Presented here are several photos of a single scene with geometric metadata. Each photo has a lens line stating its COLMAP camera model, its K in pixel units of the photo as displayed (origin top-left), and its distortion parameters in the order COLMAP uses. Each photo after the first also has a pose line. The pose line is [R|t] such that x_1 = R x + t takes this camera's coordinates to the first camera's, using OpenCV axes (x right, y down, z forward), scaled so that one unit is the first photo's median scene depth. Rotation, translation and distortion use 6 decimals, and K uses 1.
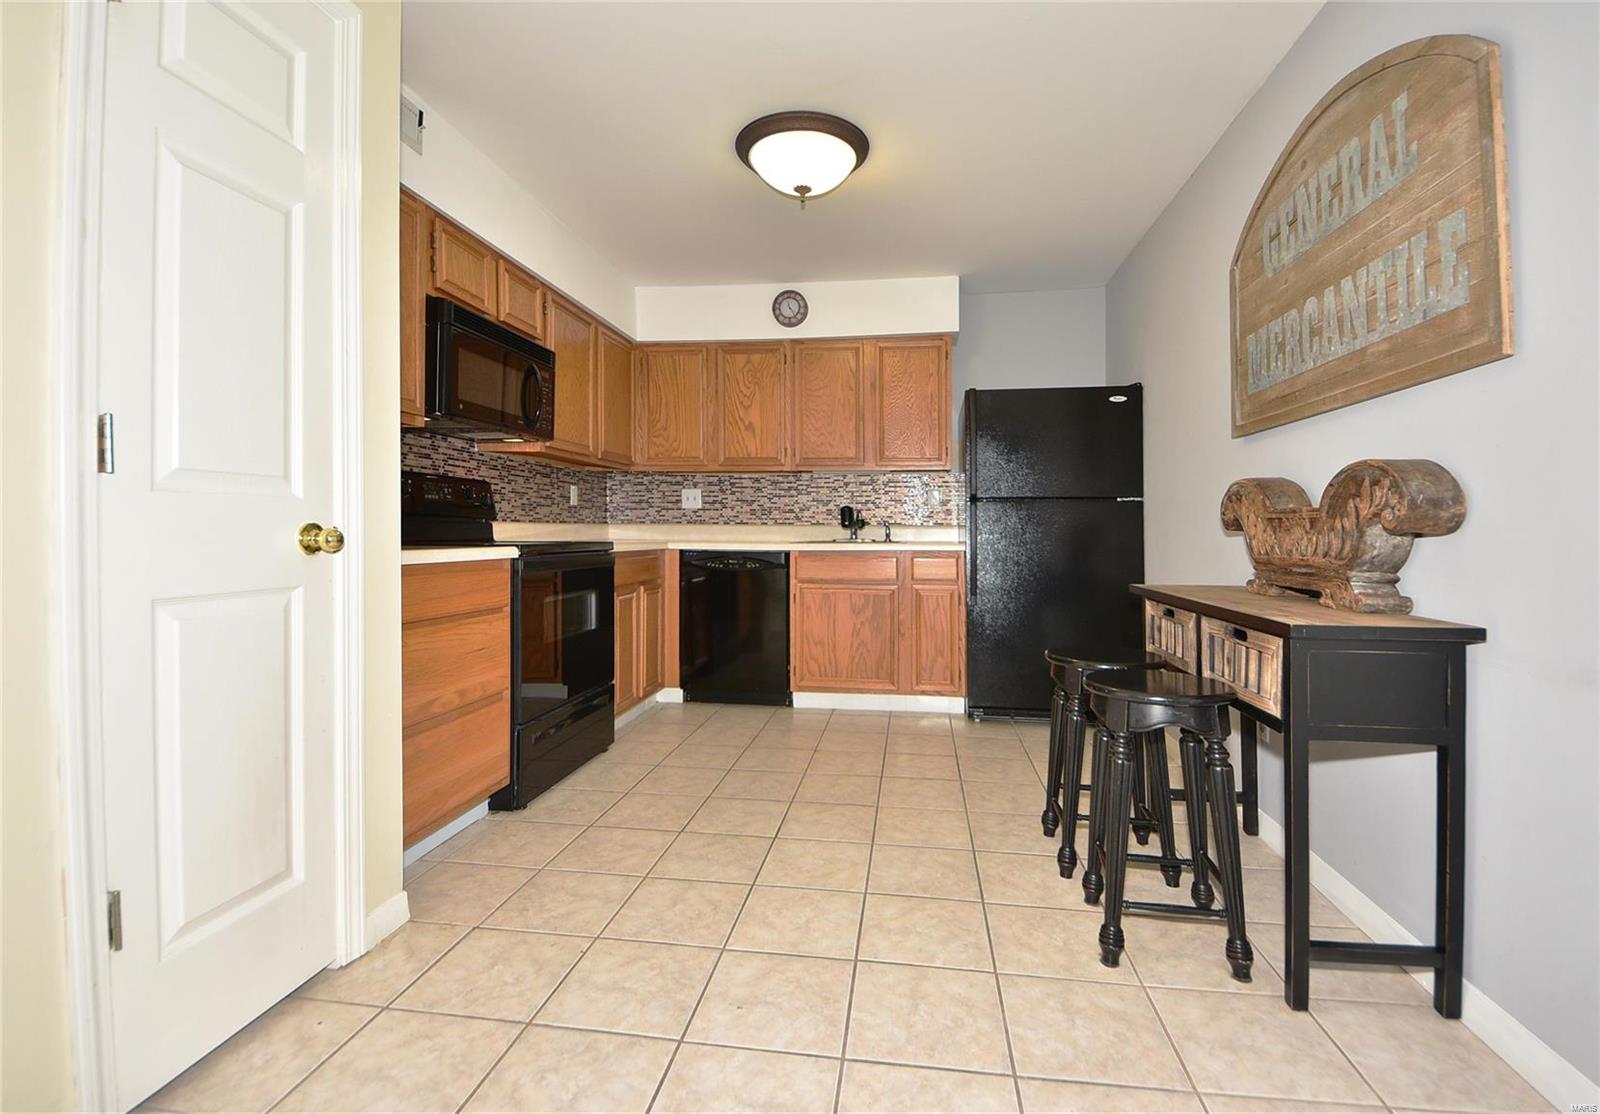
lens RADIAL K [[664.4, 0, 793.0], [0, 664.4, 513.2], [0, 0, 1]] dist [-0.014926, 0.000127]
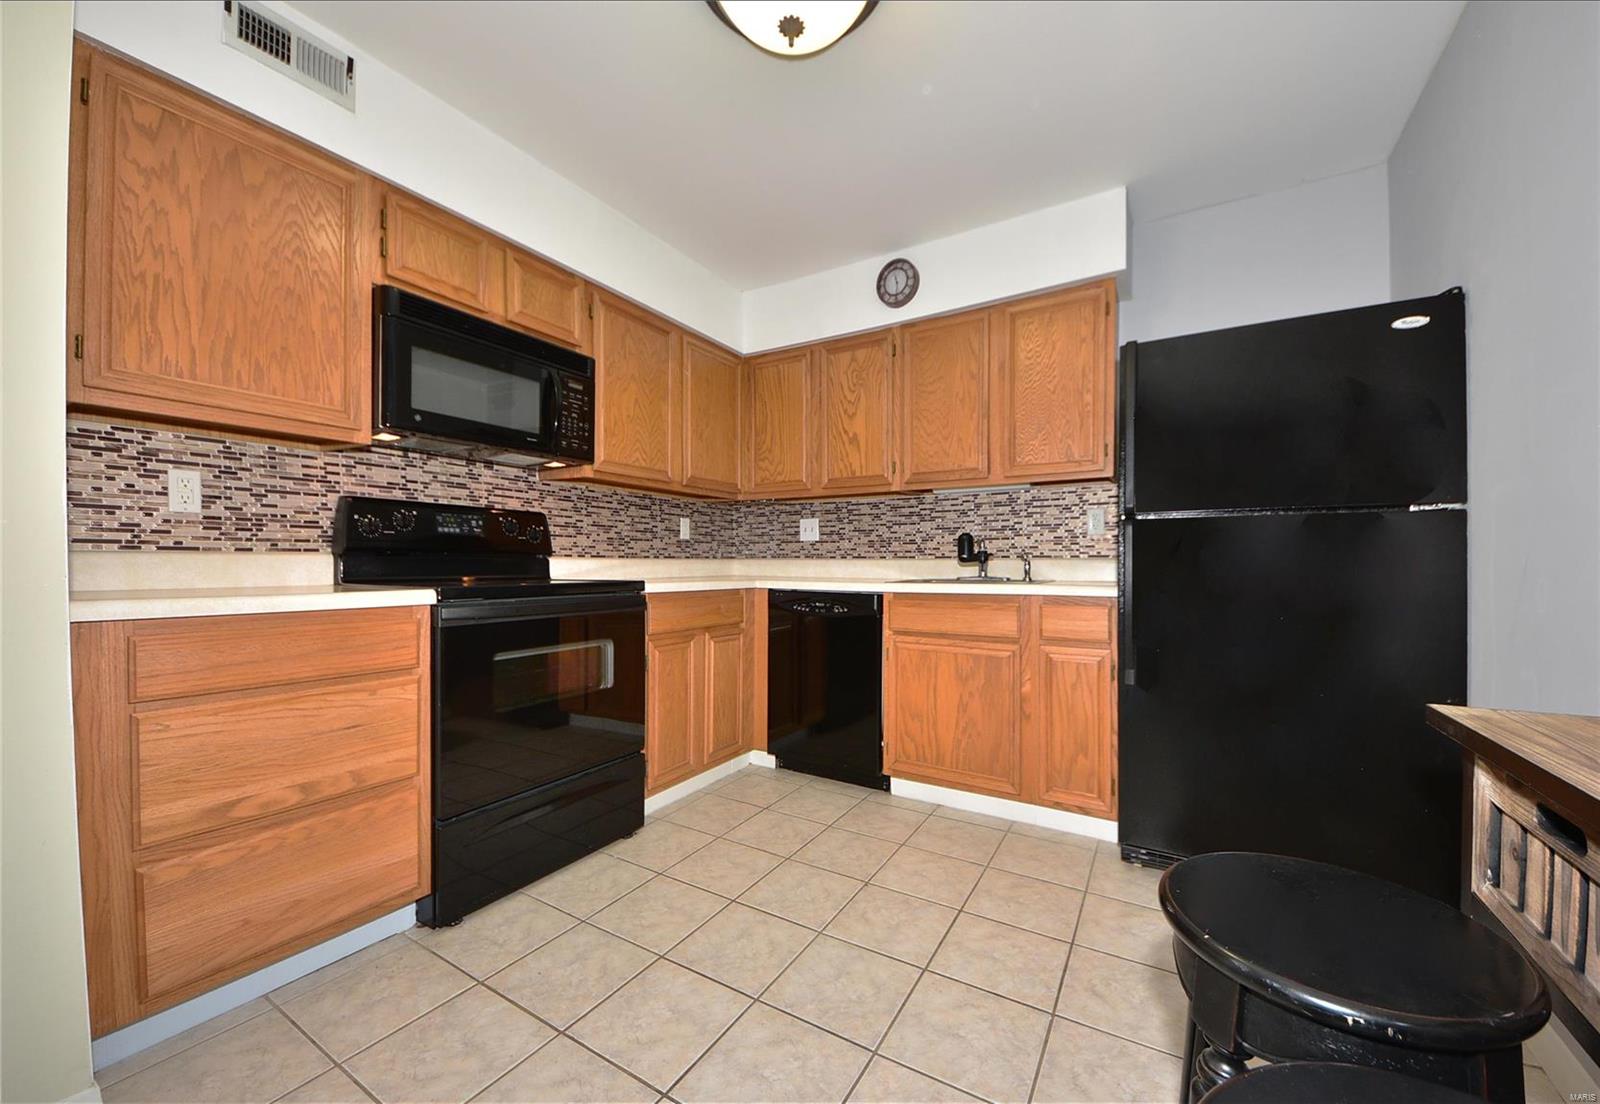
lens RADIAL K [[623.0, 0, 804.4], [0, 623.0, 566.8], [0, 0, 1]] dist [-0.018932, -0.000293]
pose [[0.948127, -0.002368, -0.317882, 0.134690], [0.011548, 0.999569, 0.026996, 0.006149], [0.317681, -0.029267, 0.947746, 0.282812]]
